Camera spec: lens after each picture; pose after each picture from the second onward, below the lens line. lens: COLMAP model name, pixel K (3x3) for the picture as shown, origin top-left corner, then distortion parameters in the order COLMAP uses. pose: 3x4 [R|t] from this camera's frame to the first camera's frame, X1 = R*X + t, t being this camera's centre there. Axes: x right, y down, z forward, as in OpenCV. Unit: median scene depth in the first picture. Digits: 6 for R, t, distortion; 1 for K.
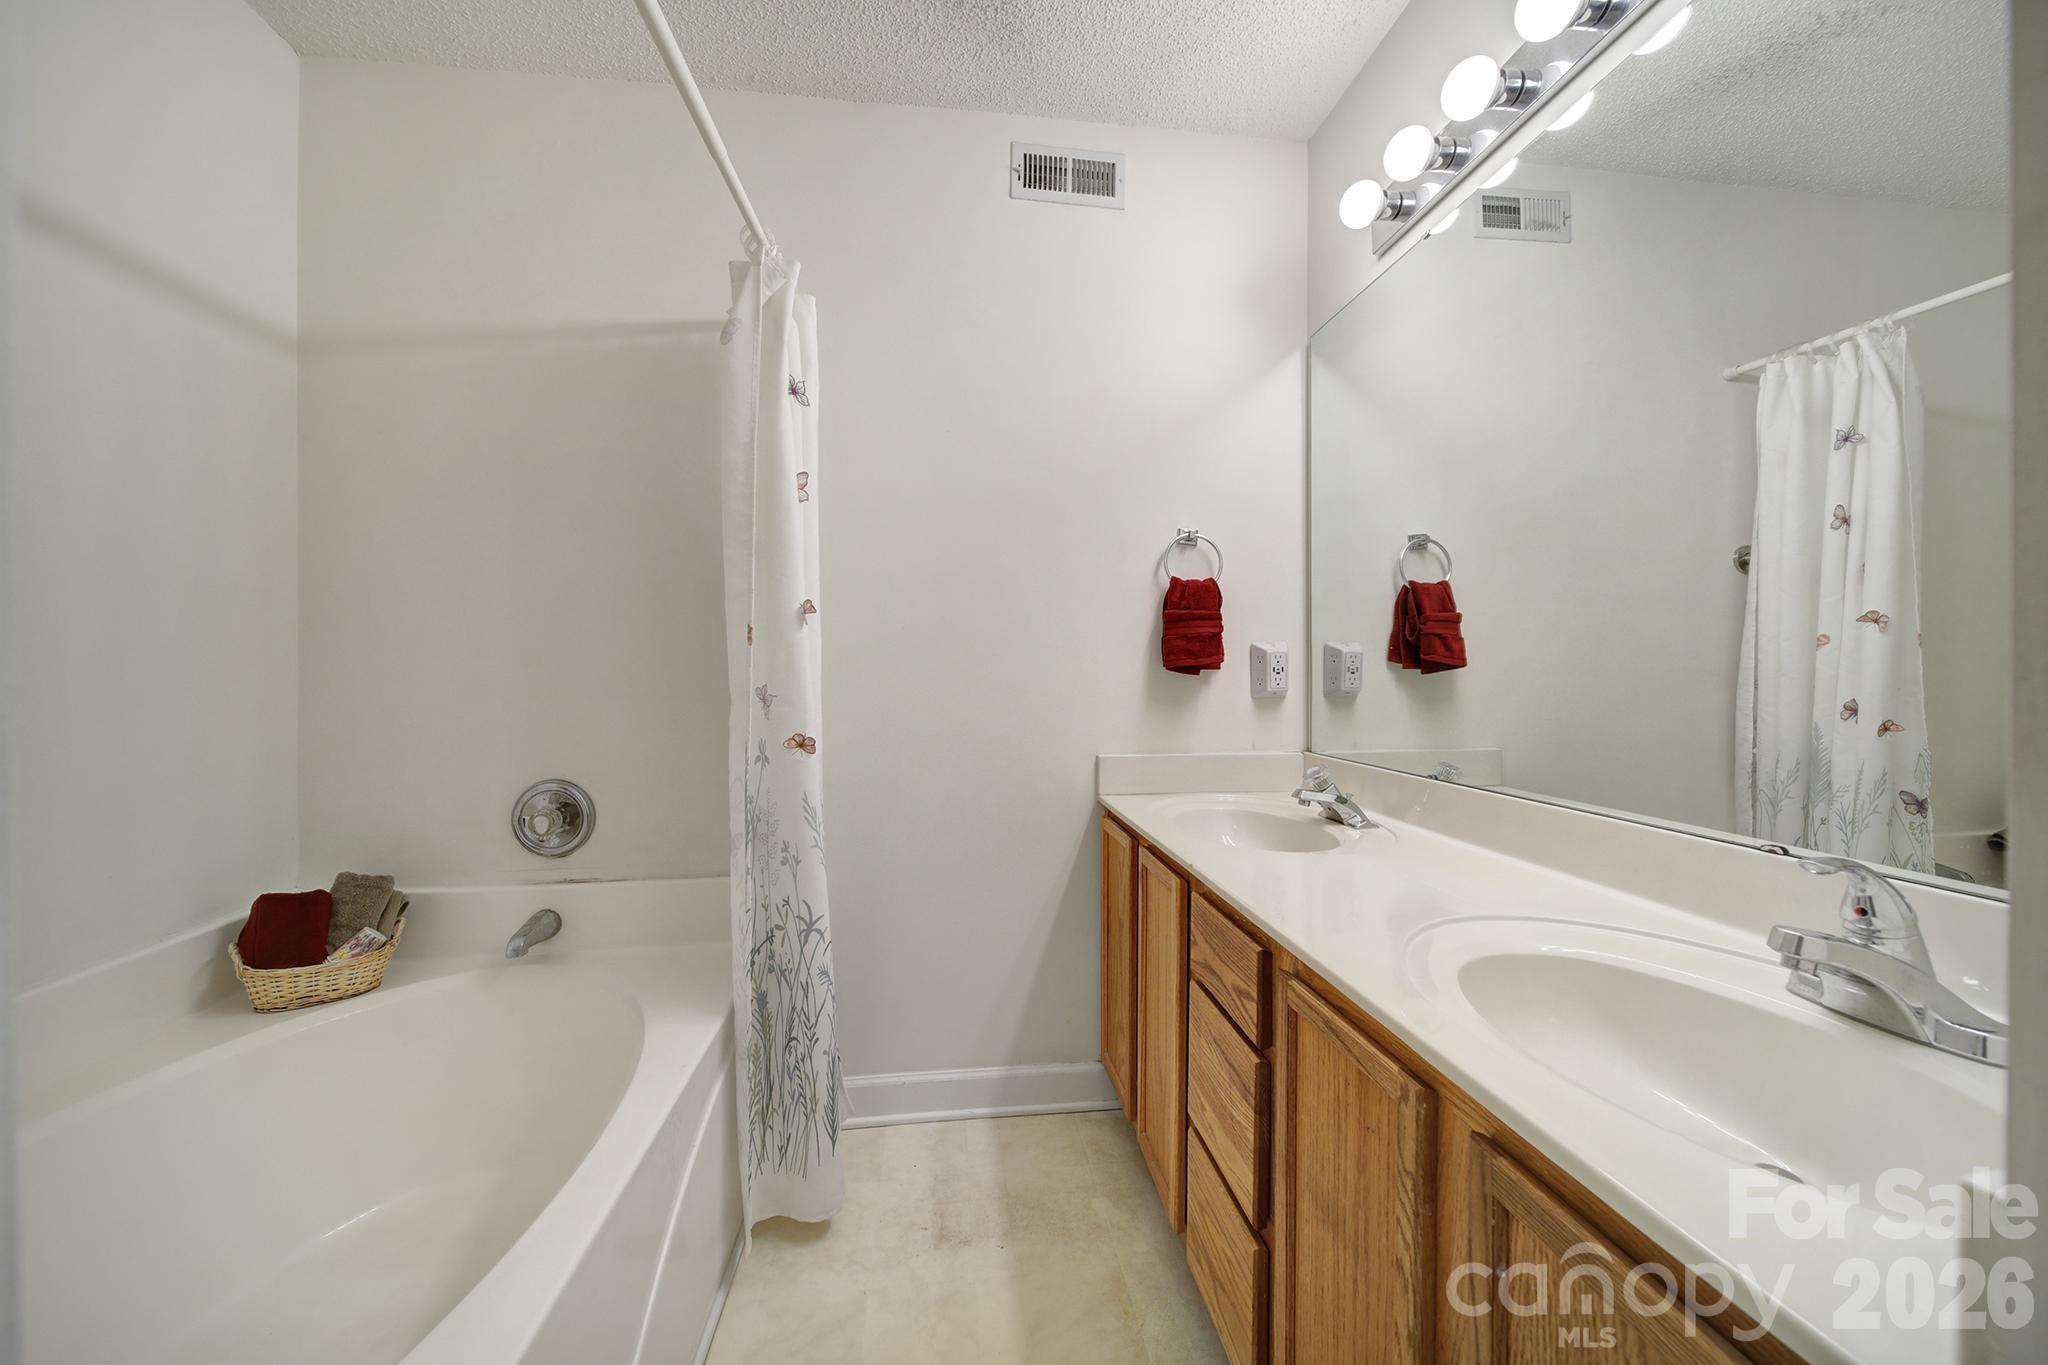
lens RADIAL K [[715.7, 0, 1022.5], [0, 715.7, 679.3], [0, 0, 1]] dist [-0.001542, 0.000012]
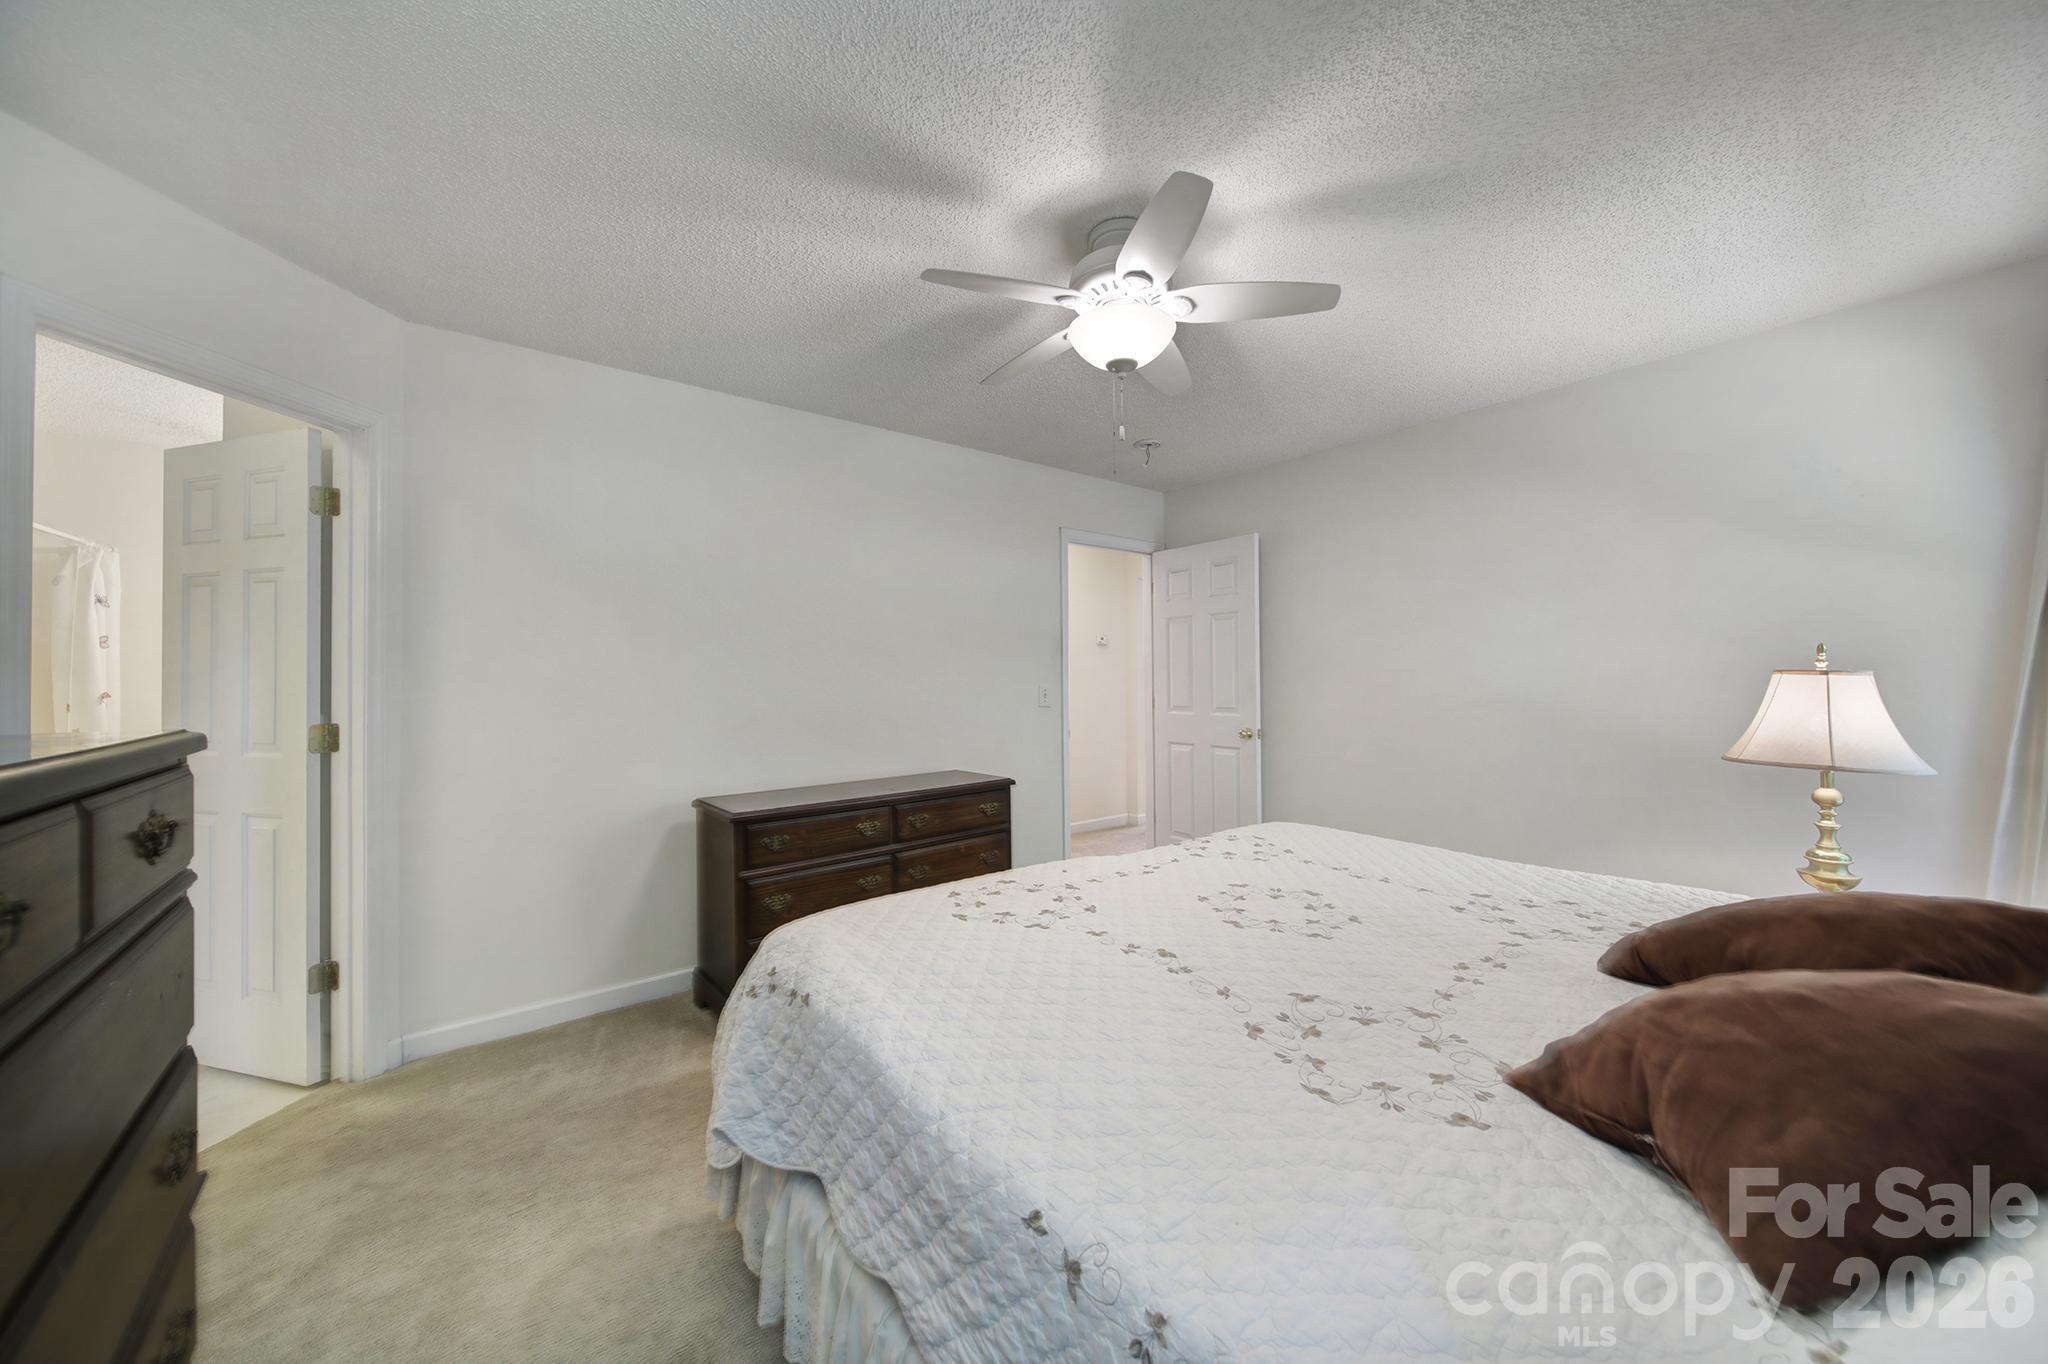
lens RADIAL K [[715.7, 0, 1010.8], [0, 715.7, 667.4], [0, 0, 1]] dist [-0.001542, 0.000012]
pose [[0.849806, 0.011112, 0.526979, 0.952673], [0.006256, 0.999495, -0.031165, -0.102604], [-0.527059, 0.029781, 0.849307, -2.456000]]
